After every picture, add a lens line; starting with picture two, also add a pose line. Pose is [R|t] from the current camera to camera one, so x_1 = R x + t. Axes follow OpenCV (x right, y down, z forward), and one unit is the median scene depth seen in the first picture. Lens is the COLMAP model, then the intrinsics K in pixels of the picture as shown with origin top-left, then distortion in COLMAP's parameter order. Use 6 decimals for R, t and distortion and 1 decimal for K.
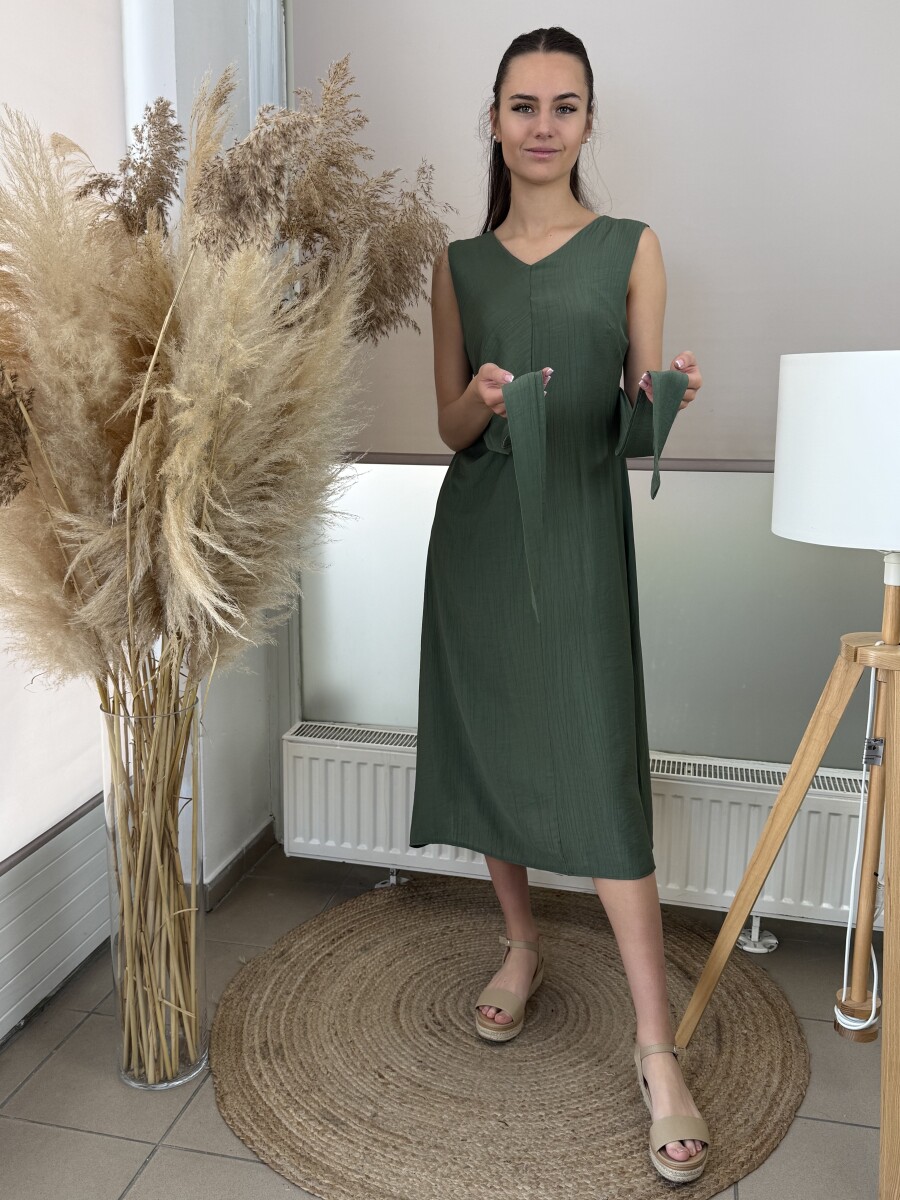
lens RADIAL K [[1058.3, 0, 455.3], [0, 1058.3, 603.5], [0, 0, 1]] dist [0.177949, -0.411239]
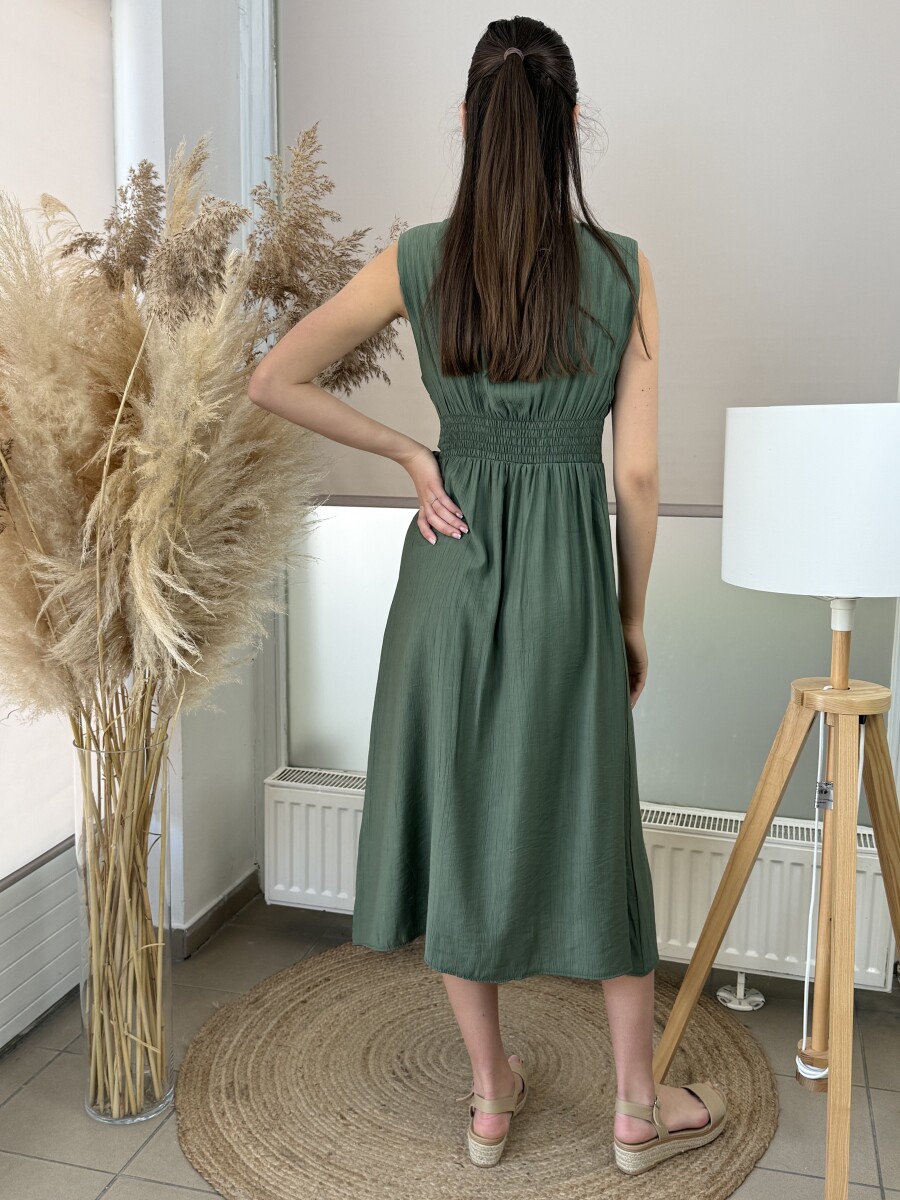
lens RADIAL K [[1165.6, 0, 450.3], [0, 1165.6, 606.5], [0, 0, 1]] dist [0.202754, -0.492151]
pose [[0.998978, 0.008007, -0.044485, 0.080848], [-0.009883, 0.999065, -0.042100, 0.009950], [0.044106, 0.042497, 0.998123, -0.126370]]
